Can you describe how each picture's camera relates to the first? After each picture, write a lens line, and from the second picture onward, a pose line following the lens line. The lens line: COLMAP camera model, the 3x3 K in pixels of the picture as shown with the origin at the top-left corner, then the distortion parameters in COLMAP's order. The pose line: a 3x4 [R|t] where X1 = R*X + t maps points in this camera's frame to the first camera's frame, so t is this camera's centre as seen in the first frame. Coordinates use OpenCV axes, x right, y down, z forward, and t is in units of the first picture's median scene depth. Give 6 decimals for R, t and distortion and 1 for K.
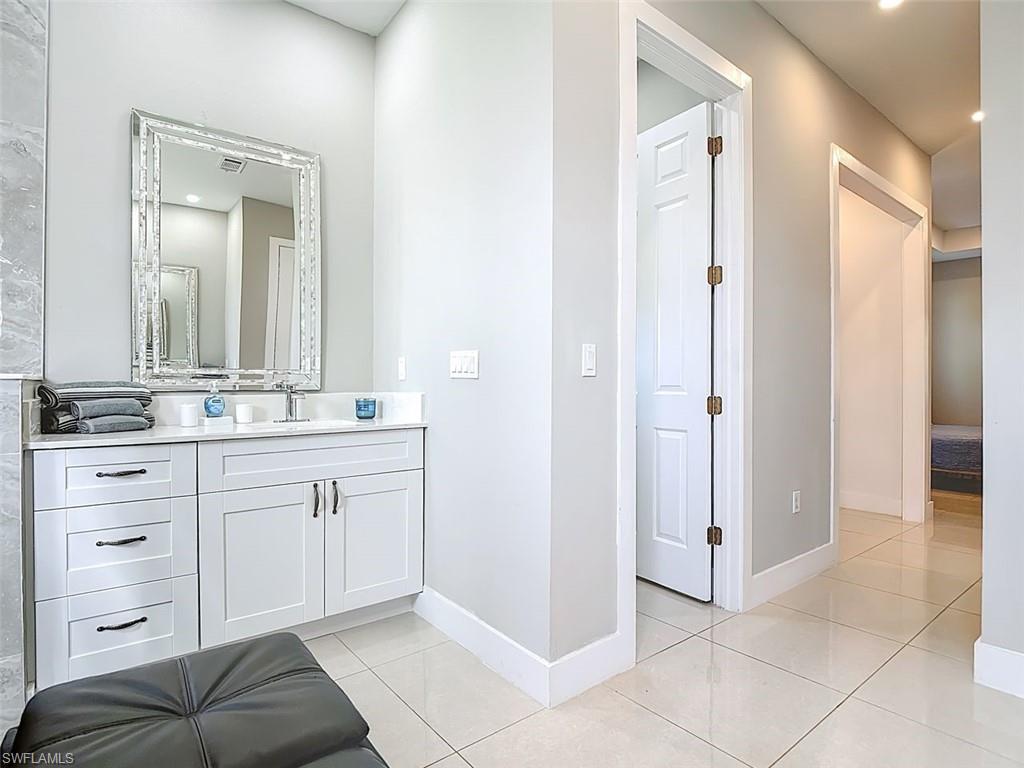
lens RADIAL K [[543.4, 0, 513.4], [0, 543.4, 383.4], [0, 0, 1]] dist [-0.016786, -0.007261]
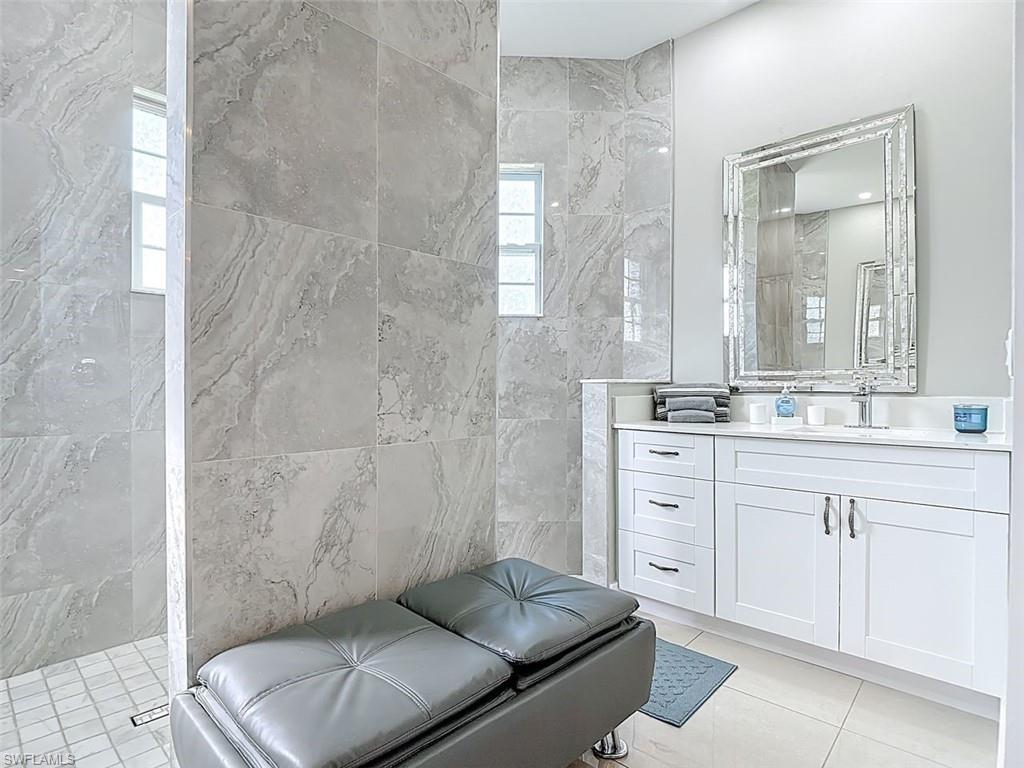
lens RADIAL K [[543.4, 0, 513.1], [0, 543.4, 386.5], [0, 0, 1]] dist [-0.016786, -0.007261]
pose [[0.142376, 0.001598, -0.989811, 0.445097], [0.002182, 0.999996, 0.001928, 0.000229], [0.989810, -0.002435, 0.142372, 0.362479]]
